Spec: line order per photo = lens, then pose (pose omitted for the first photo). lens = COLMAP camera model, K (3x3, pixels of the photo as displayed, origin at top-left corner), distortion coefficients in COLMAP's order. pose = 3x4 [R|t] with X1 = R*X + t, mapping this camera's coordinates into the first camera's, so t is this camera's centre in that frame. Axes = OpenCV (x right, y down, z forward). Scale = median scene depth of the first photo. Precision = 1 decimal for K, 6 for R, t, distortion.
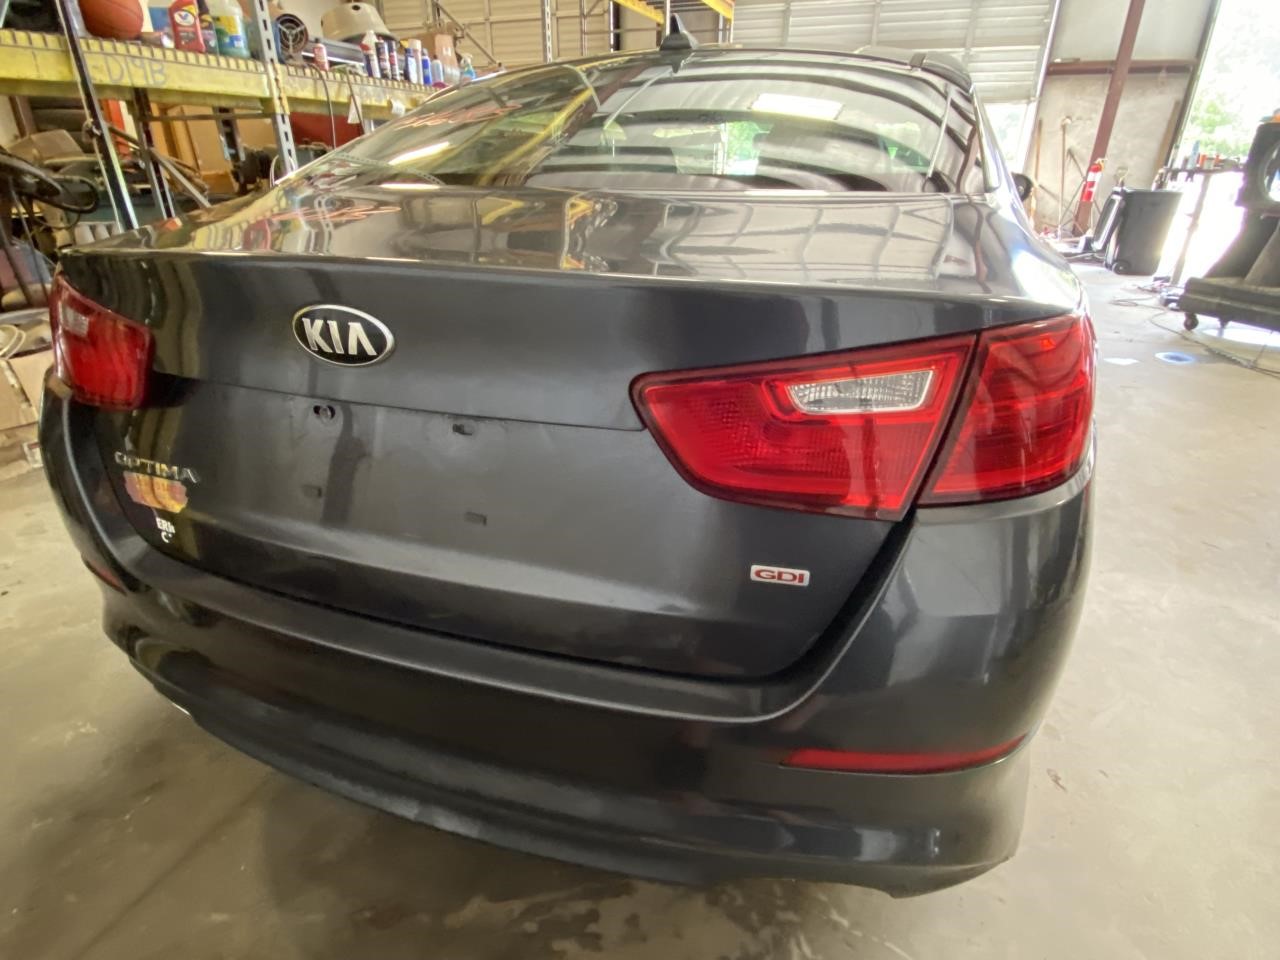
lens RADIAL K [[682.8, 0, 640.0], [0, 682.8, 480.0], [0, 0, 1]] dist [0.003198, 0.000207]
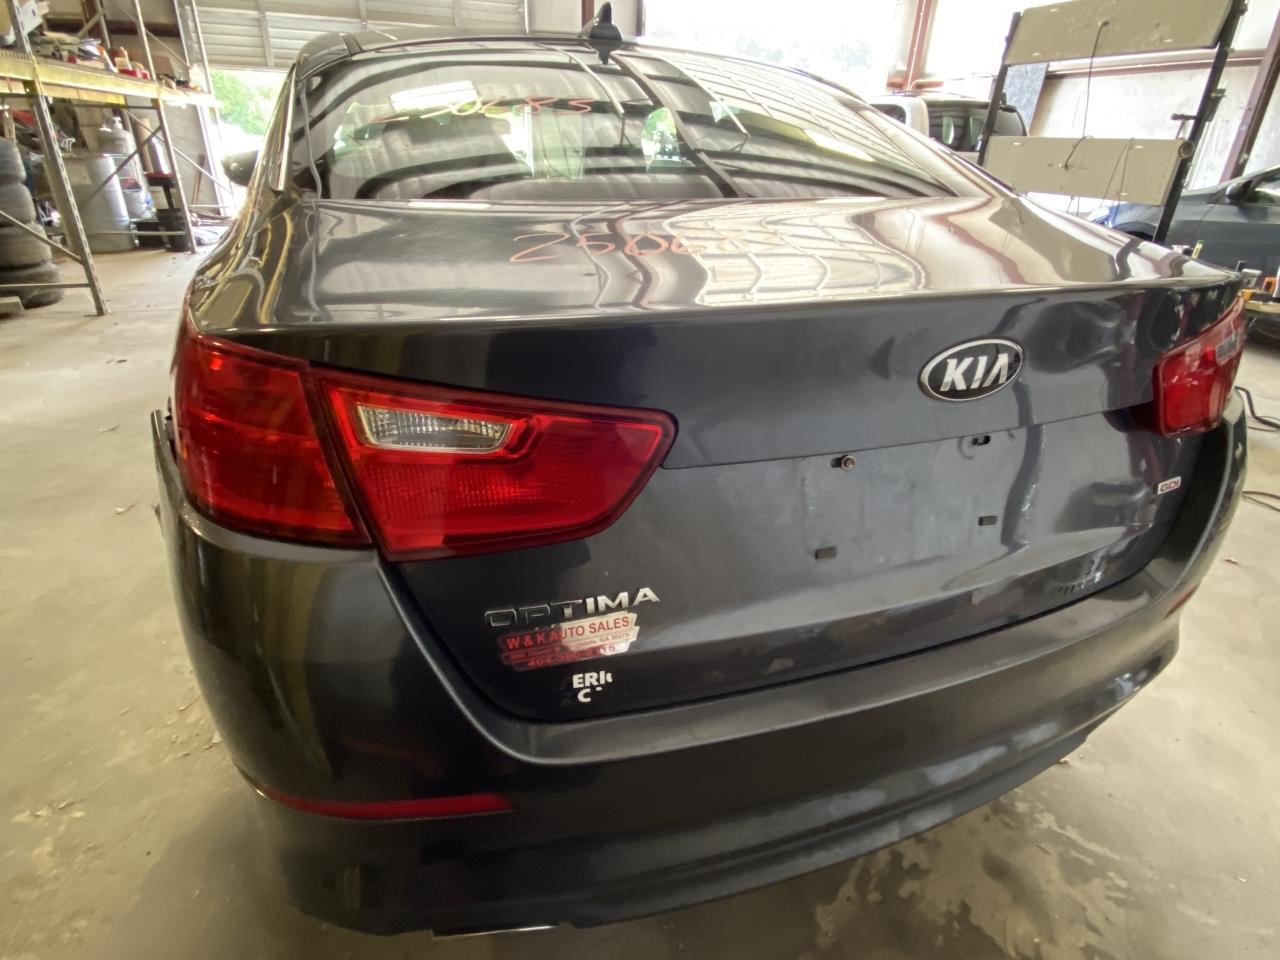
lens RADIAL K [[682.8, 0, 640.0], [0, 682.8, 480.0], [0, 0, 1]] dist [0.003198, 0.000207]
pose [[0.776551, -0.266215, 0.571051, -1.058503], [0.246667, 0.962460, 0.113251, -0.218068], [-0.579762, 0.052915, 0.813066, 0.375221]]
